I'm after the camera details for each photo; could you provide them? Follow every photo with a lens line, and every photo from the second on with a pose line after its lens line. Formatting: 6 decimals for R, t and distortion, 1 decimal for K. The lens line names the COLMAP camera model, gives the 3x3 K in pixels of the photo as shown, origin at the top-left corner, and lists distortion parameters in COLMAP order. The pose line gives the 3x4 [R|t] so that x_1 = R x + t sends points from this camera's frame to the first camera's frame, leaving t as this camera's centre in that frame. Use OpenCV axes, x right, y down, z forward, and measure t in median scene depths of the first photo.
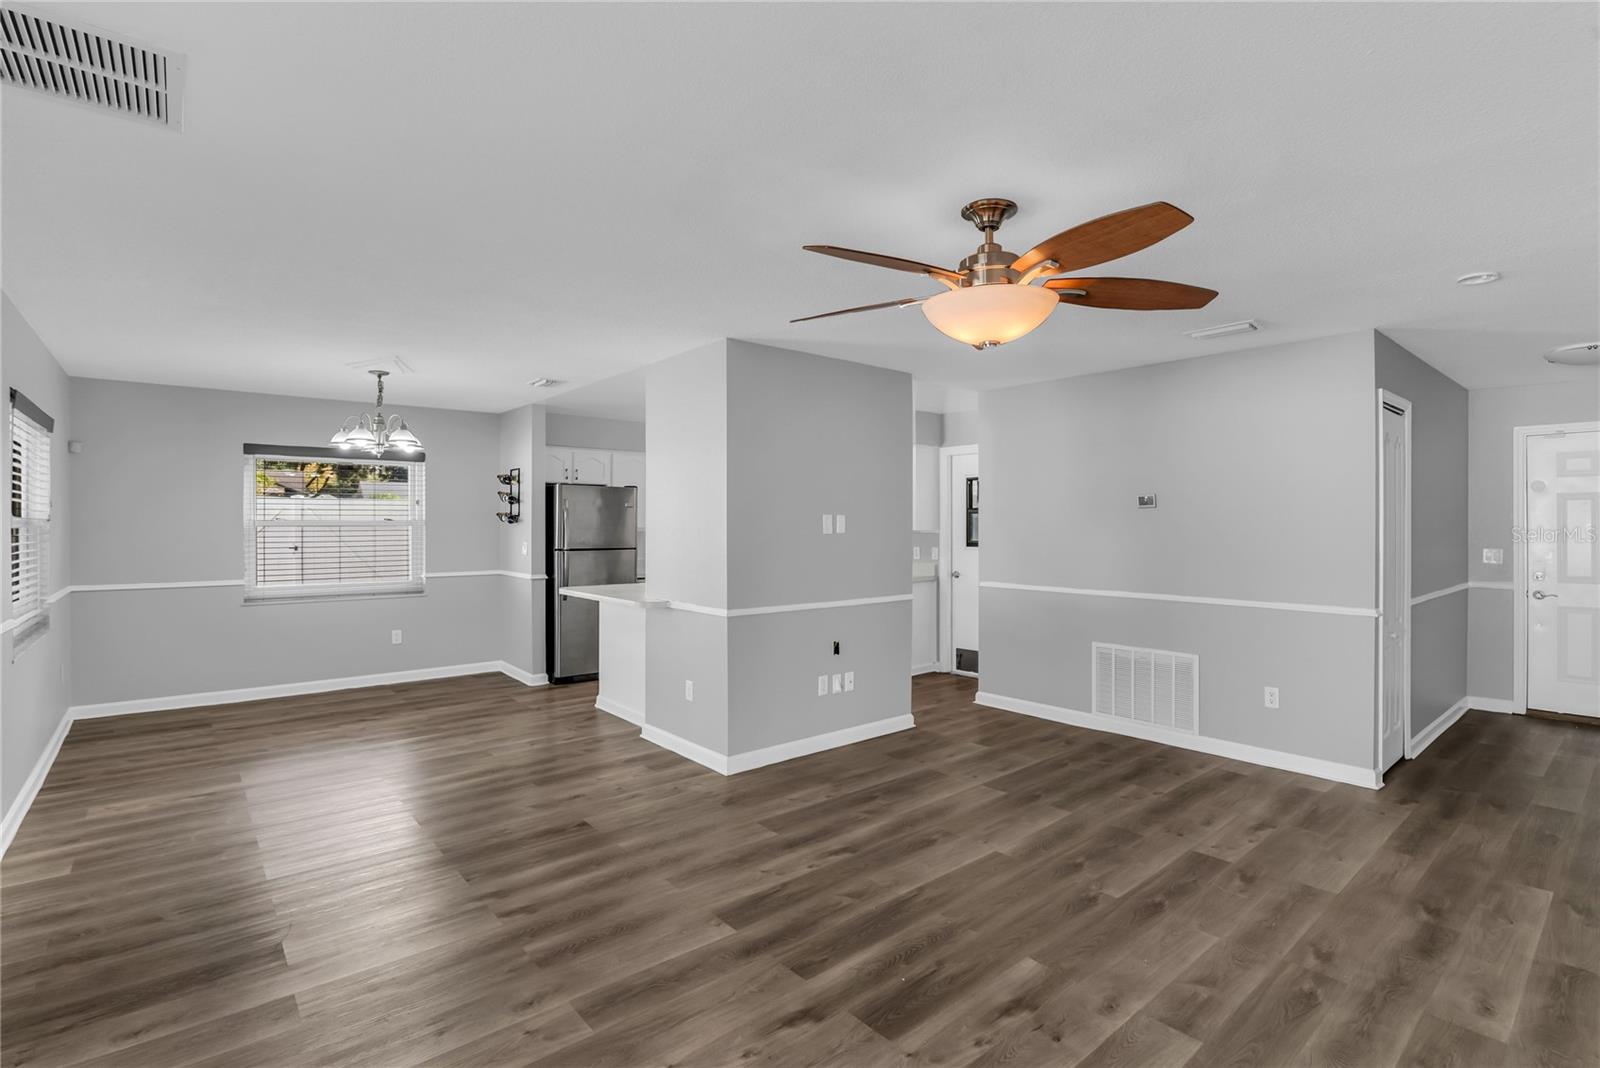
lens RADIAL K [[750.2, 0, 797.3], [0, 750.2, 528.2], [0, 0, 1]] dist [-0.026389, 0.000463]
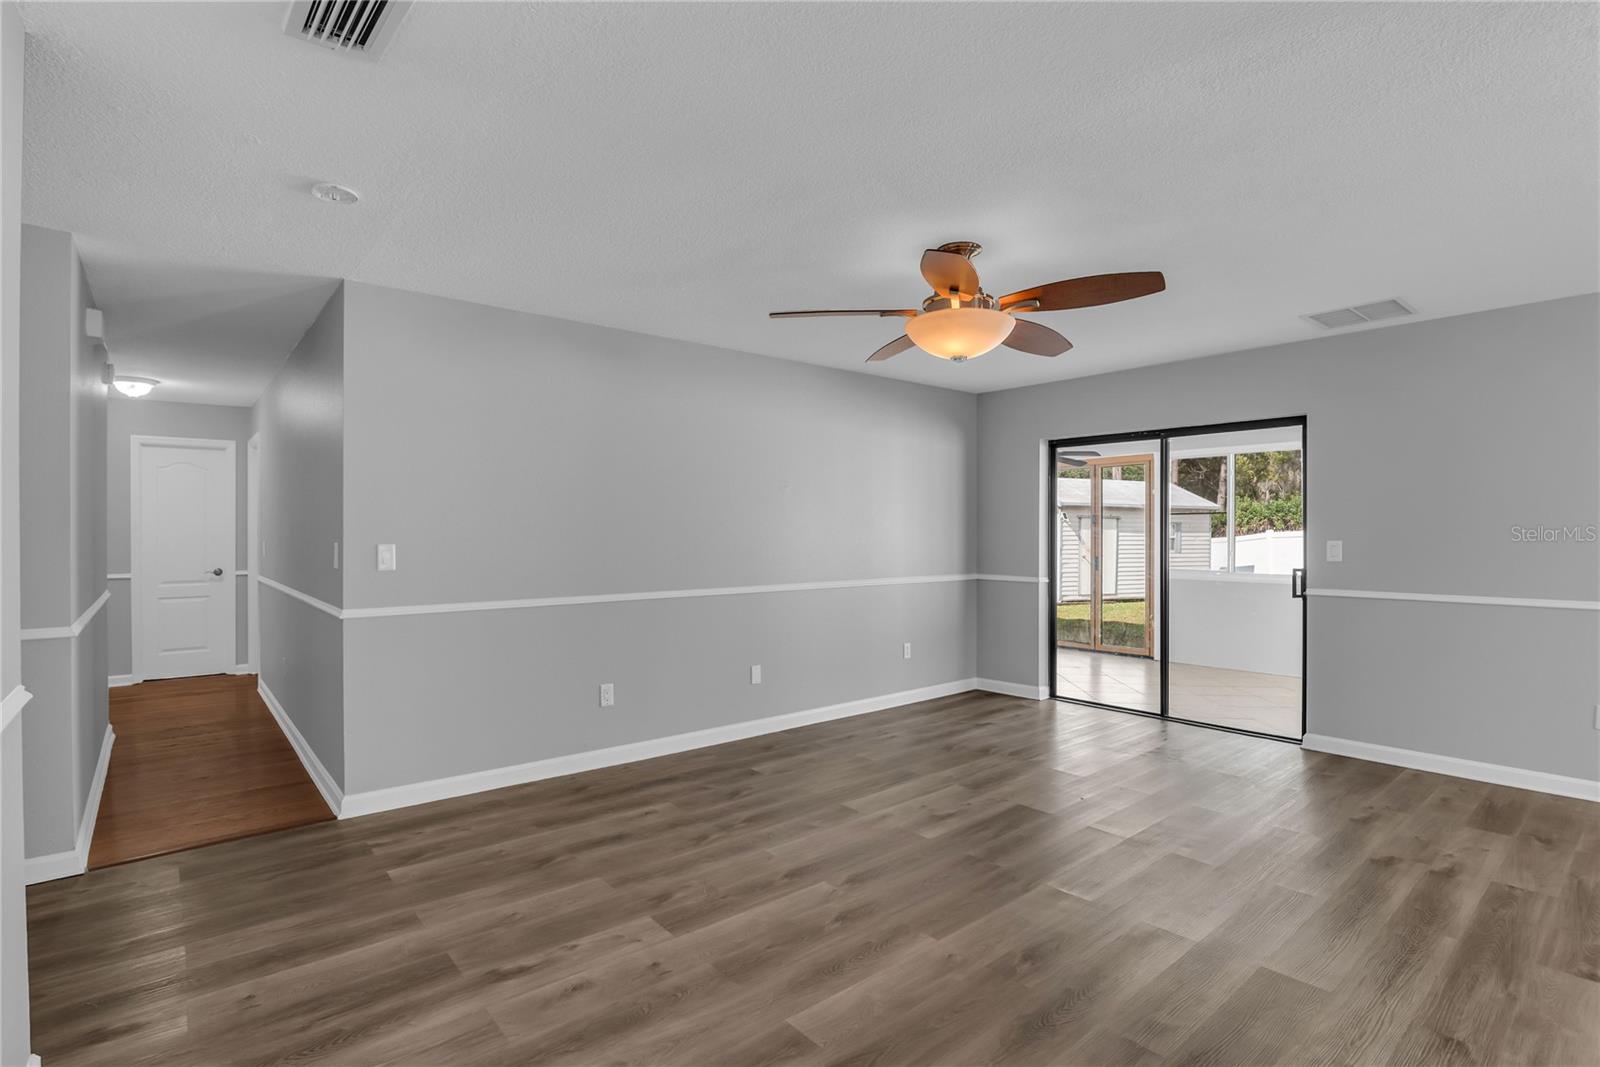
lens RADIAL K [[769.5, 0, 800.0], [0, 769.5, 533.5], [0, 0, 1]] dist [-0.031044, -0.000046]
pose [[-0.999990, 0.001648, -0.004191, 0.276598], [0.001623, 0.999981, 0.005957, 0.017110], [0.004201, 0.005950, -0.999973, 1.194422]]
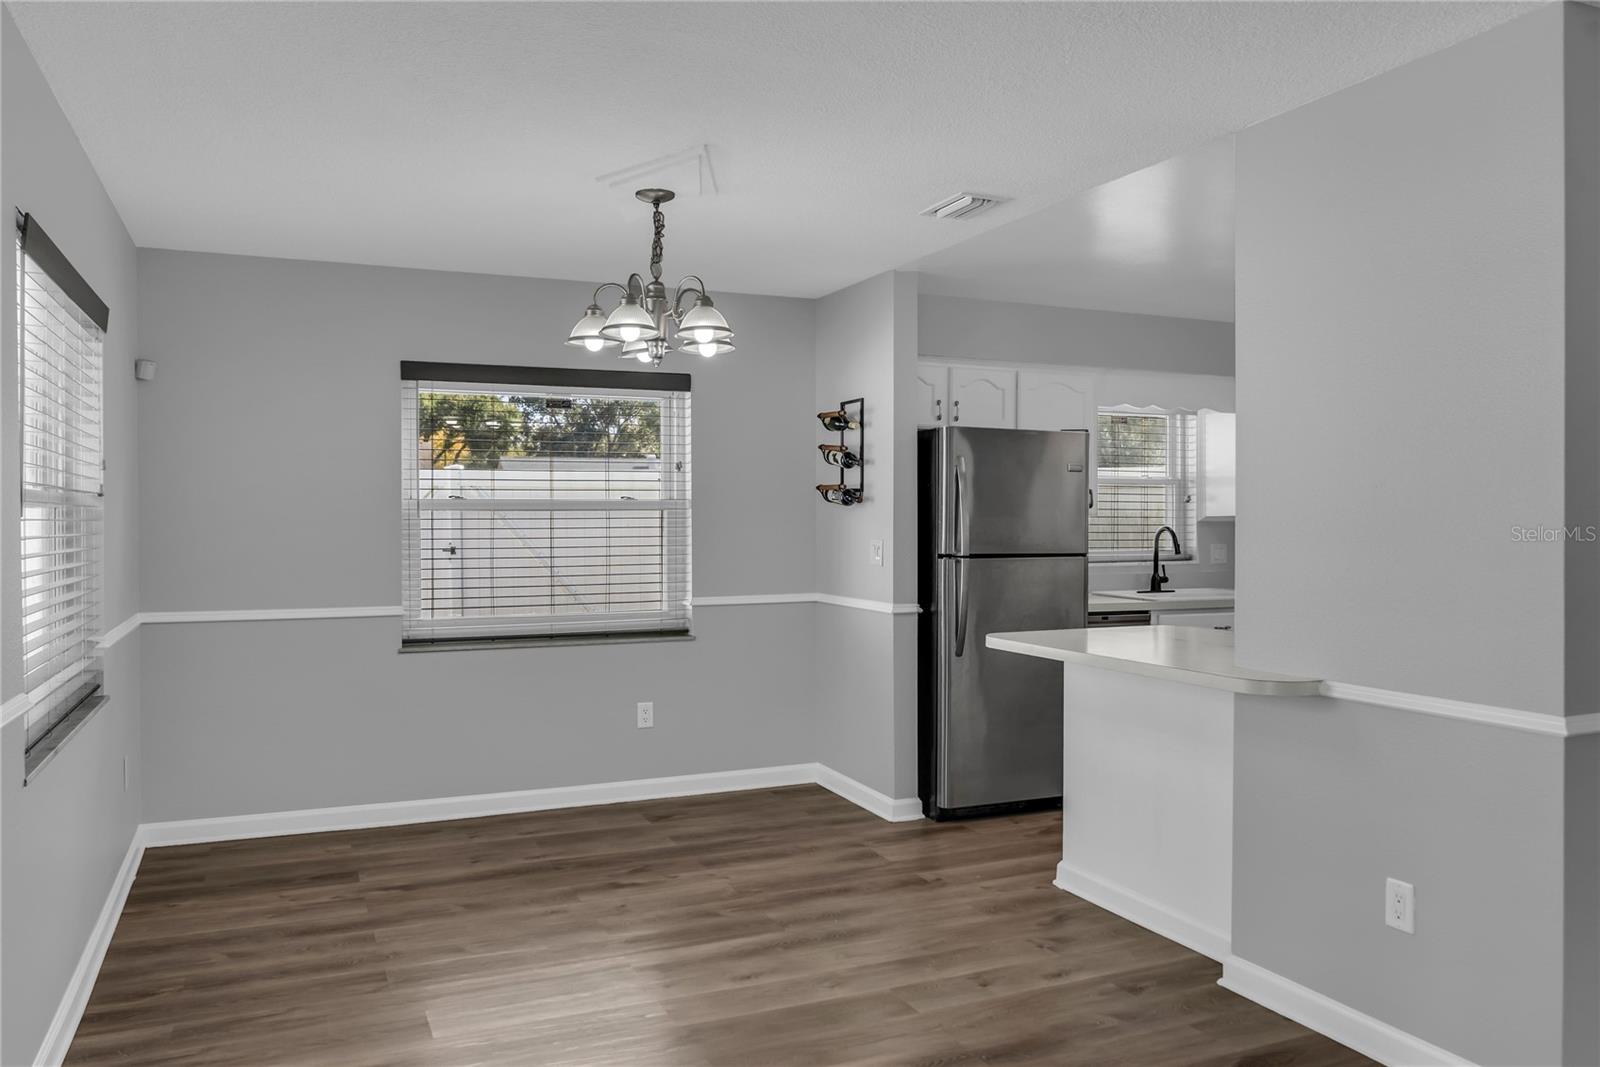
lens RADIAL K [[1167.0, 0, 800.0], [0, 1167.0, 533.5], [0, 0, 1]] dist [-0.028775, 0.002087]
pose [[0.962097, 0.002594, -0.272693, -0.273286], [-0.000357, 0.999966, 0.008252, 0.009779], [0.272706, -0.007842, 0.962066, 0.294782]]
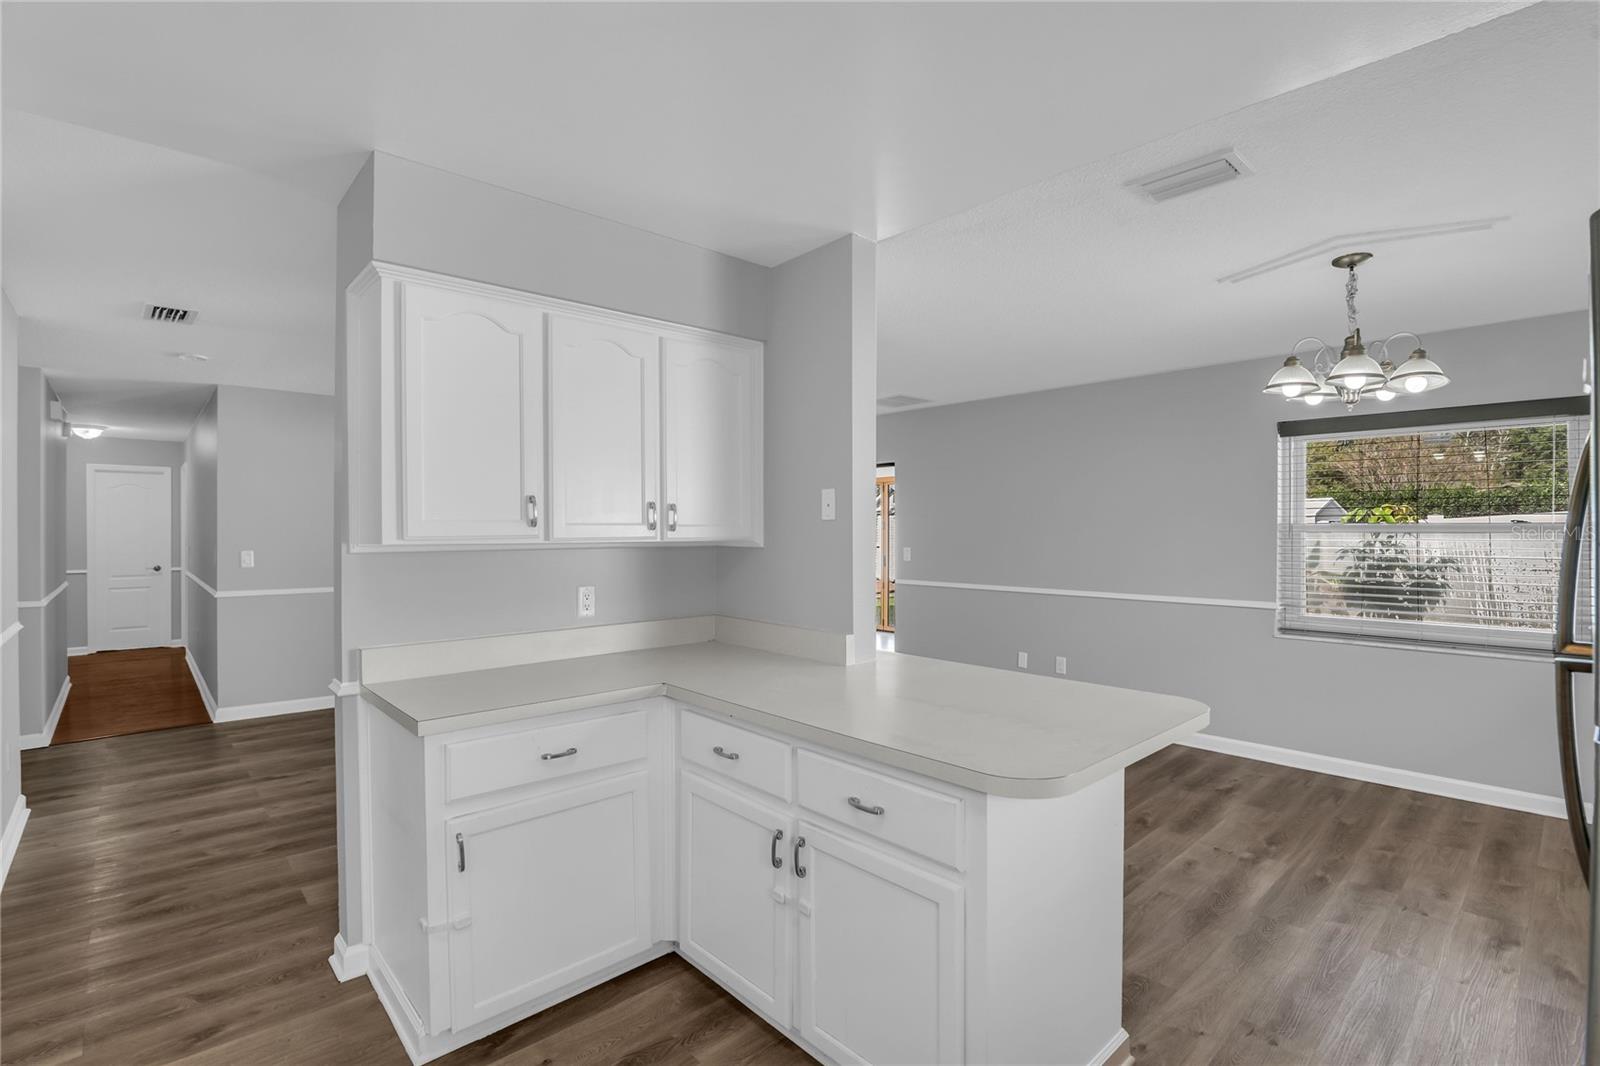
lens RADIAL K [[737.5, 0, 803.6], [0, 737.5, 530.5], [0, 0, 1]] dist [-0.031928, 0.000805]
pose [[-0.998529, 0.000465, -0.054223, -0.125009], [0.000162, 0.999984, 0.005603, -0.006295], [0.054225, 0.005586, -0.998513, 1.616049]]
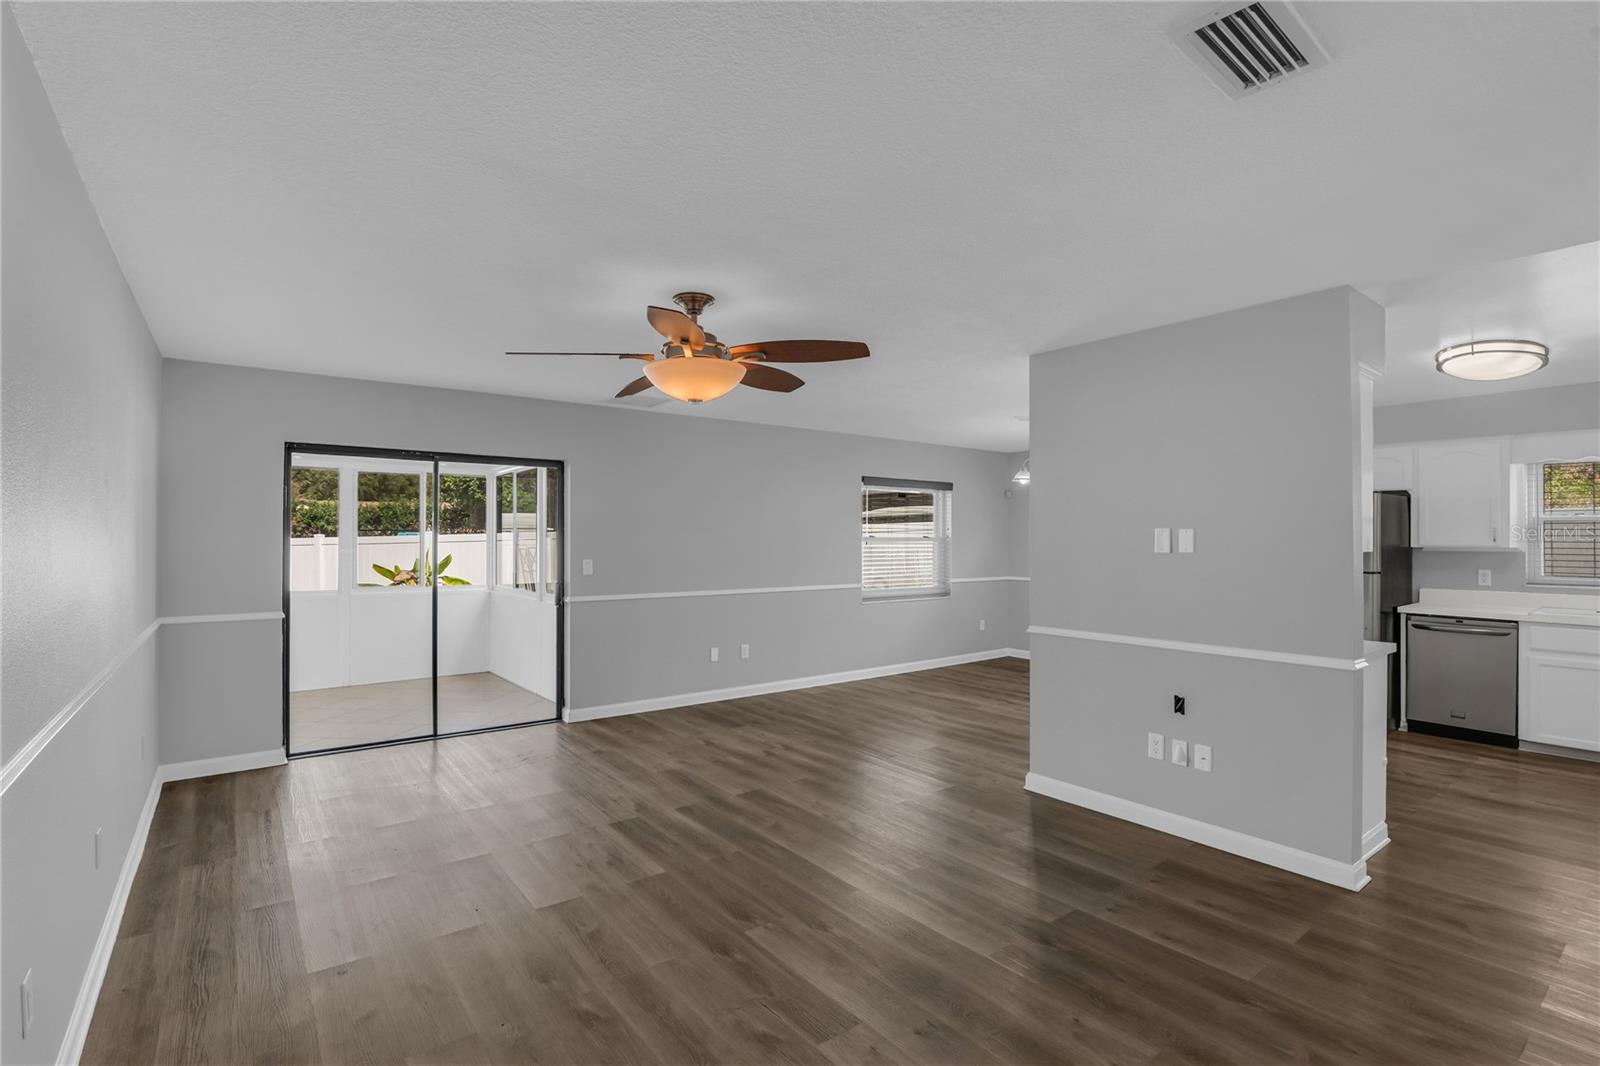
lens RADIAL K [[742.0, 0, 800.0], [0, 742.0, 533.0], [0, 0, 1]] dist [-0.021754, 0.000944]
pose [[-0.042419, -0.008951, -0.999060, 0.817155], [-0.007613, 0.999934, -0.008635, -0.003299], [0.999071, 0.007240, -0.042484, 0.656255]]
